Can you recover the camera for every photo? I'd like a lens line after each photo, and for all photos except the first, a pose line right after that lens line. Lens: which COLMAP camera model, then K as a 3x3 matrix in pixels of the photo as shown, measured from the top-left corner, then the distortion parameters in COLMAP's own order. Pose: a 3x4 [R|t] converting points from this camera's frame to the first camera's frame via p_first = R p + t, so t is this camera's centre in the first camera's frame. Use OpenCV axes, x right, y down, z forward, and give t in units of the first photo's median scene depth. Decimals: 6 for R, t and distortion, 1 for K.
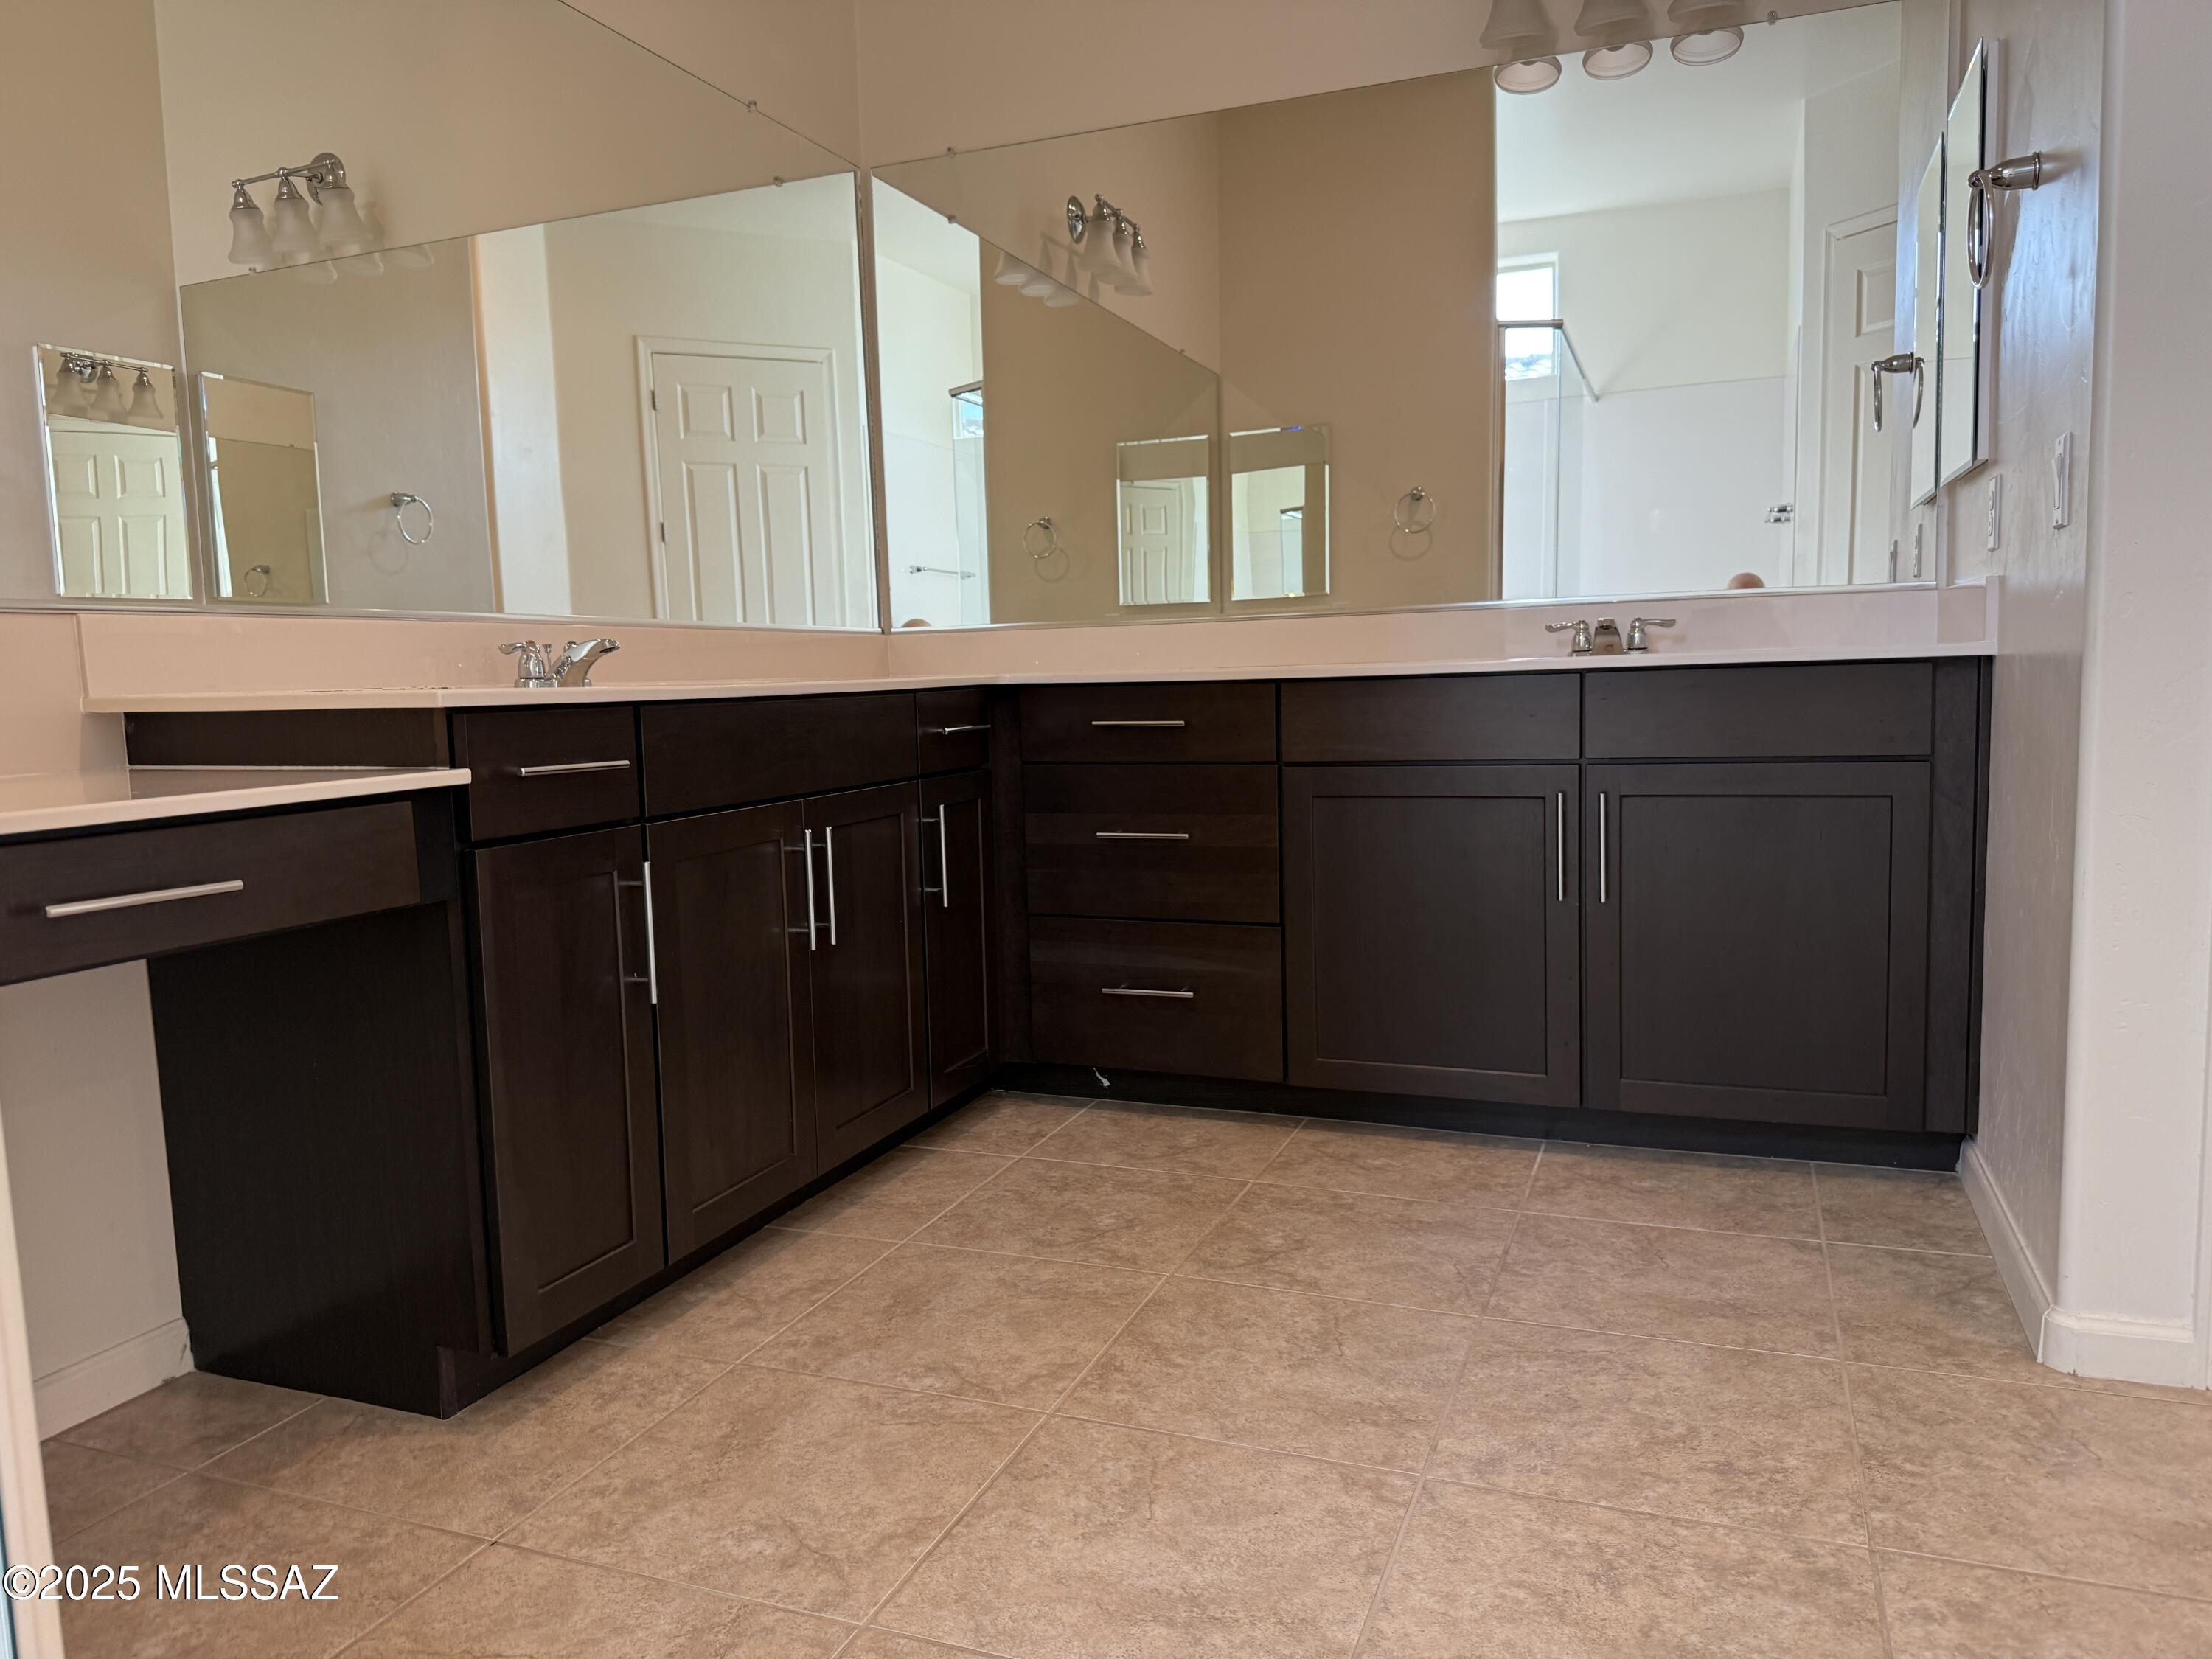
lens RADIAL K [[1570.3, 0, 1091.9], [0, 1570.3, 831.5], [0, 0, 1]] dist [0.008954, -0.007797]
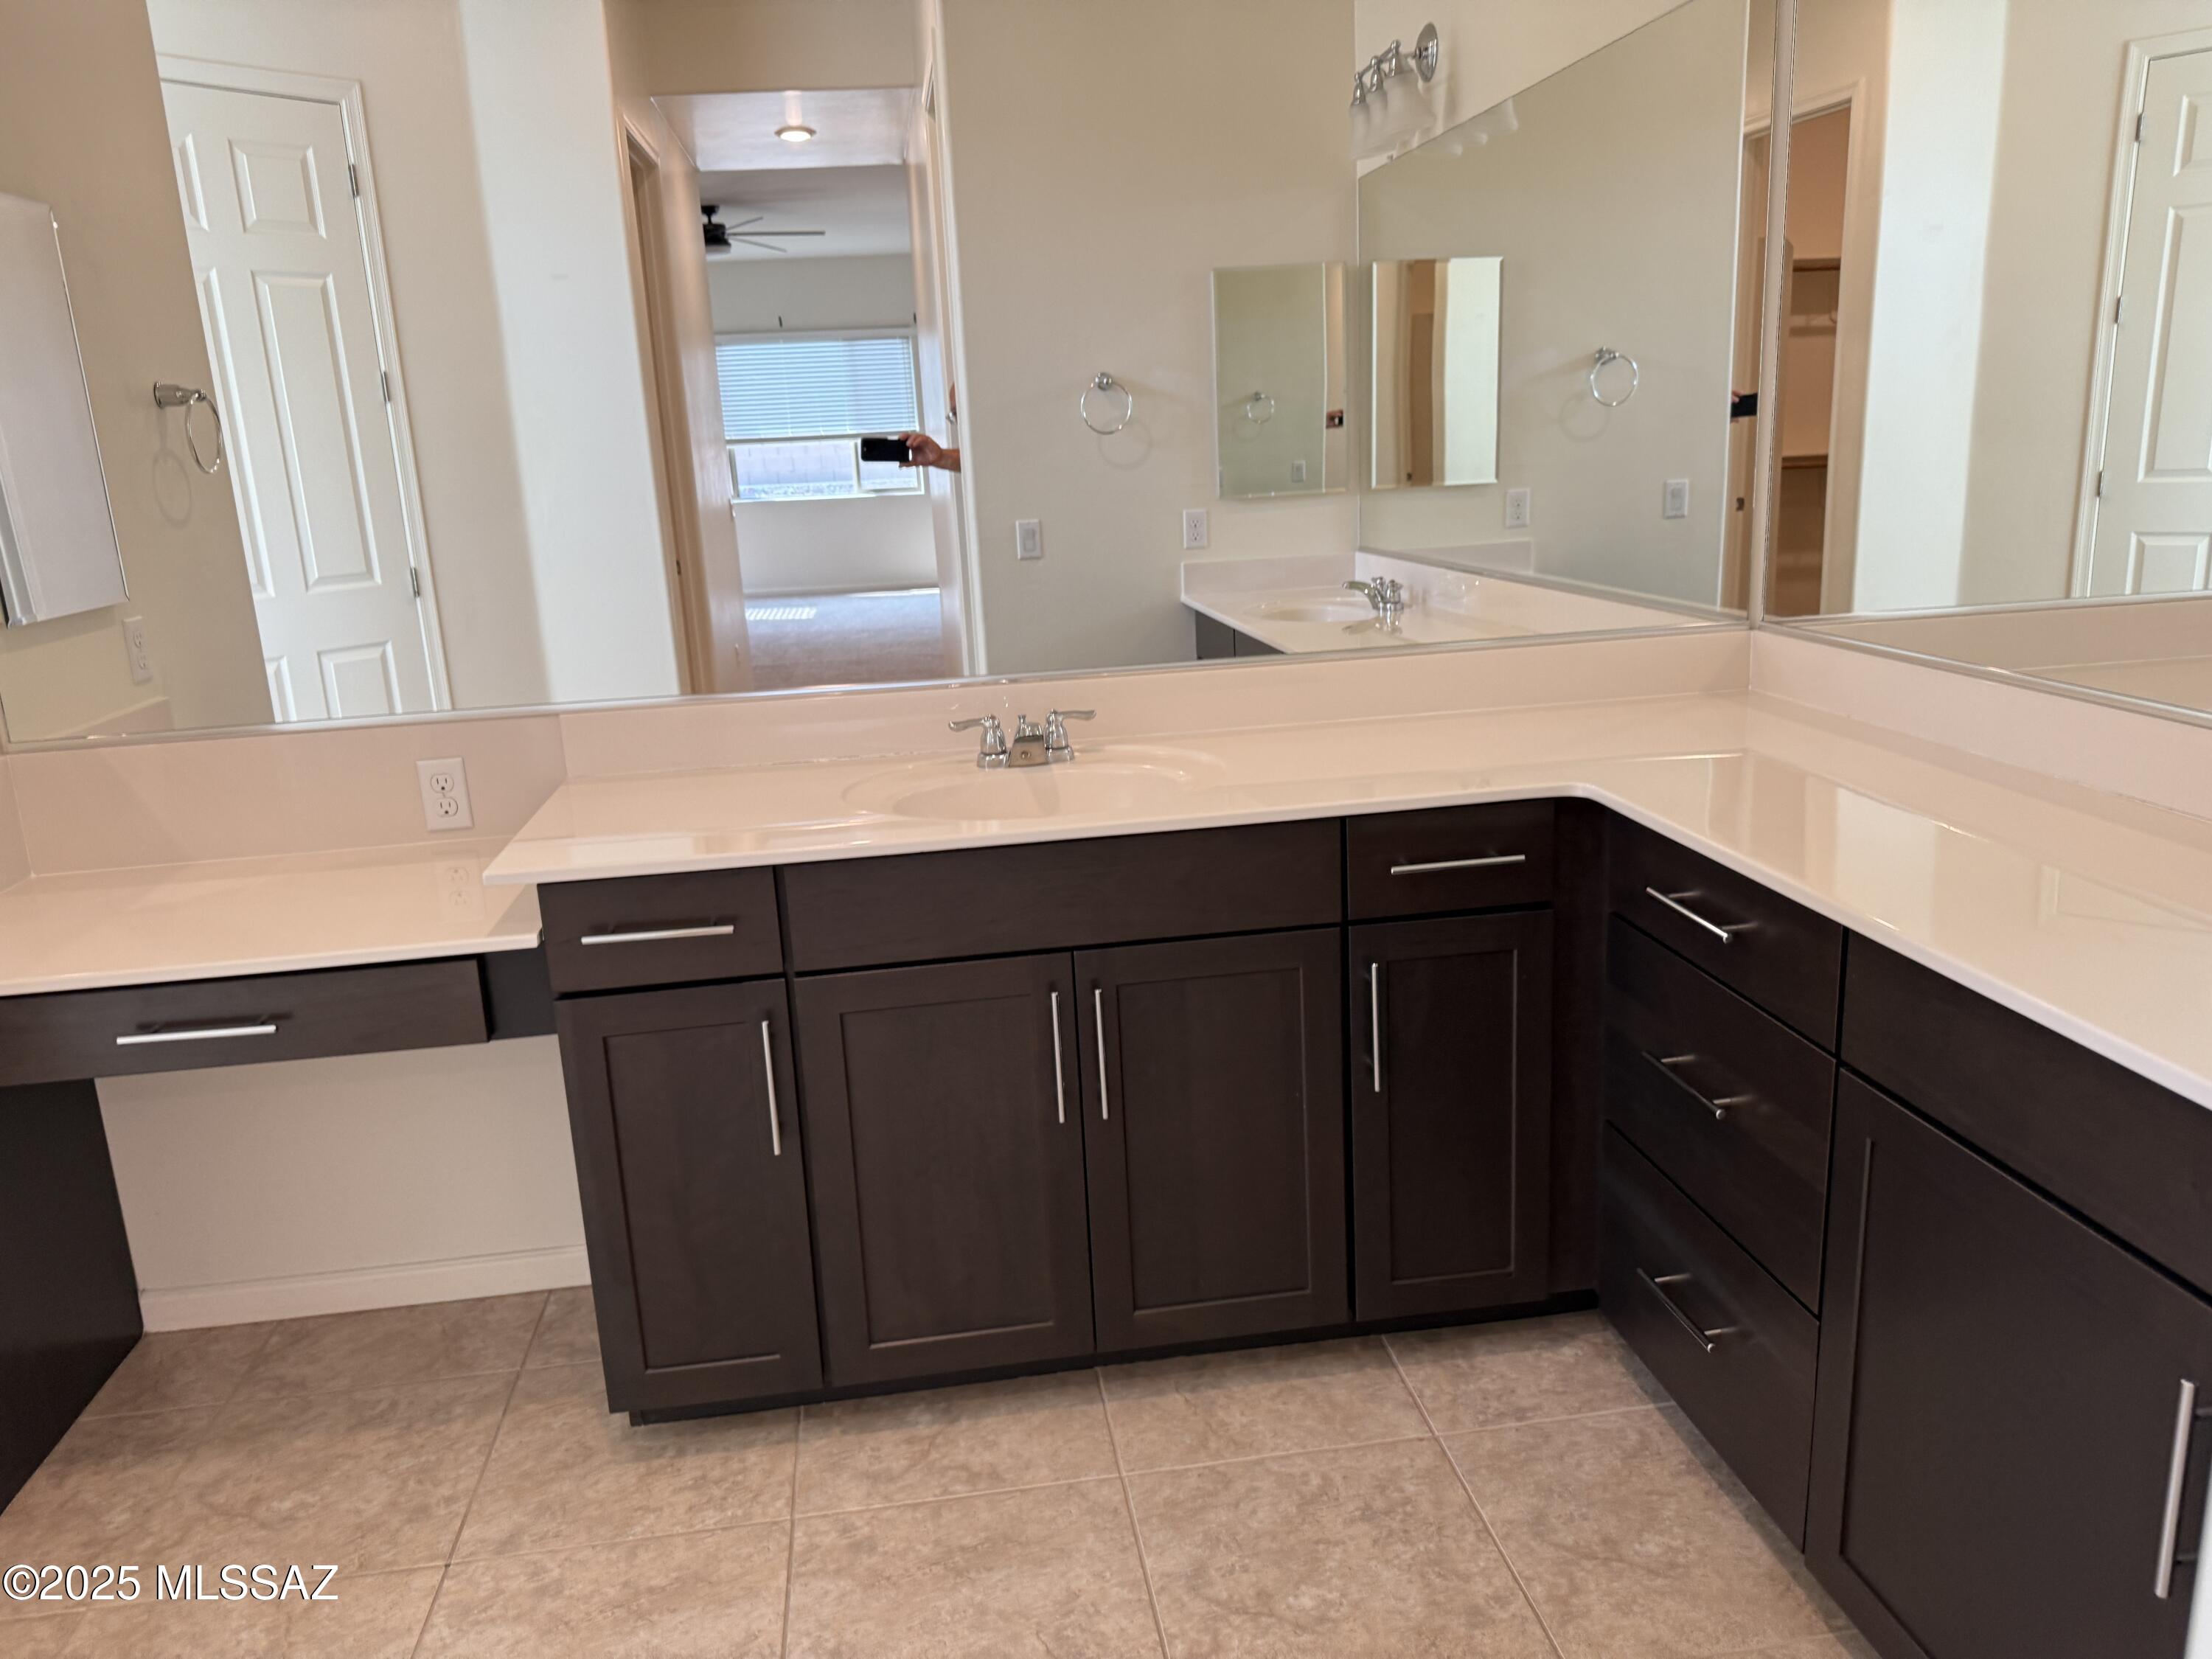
lens RADIAL K [[1570.3, 0, 1094.7], [0, 1570.3, 818.1], [0, 0, 1]] dist [0.008954, -0.007797]
pose [[0.484122, 0.214072, -0.848410, 0.497947], [-0.051679, 0.974913, 0.216503, -0.261143], [0.873473, -0.060969, 0.483040, 0.556142]]
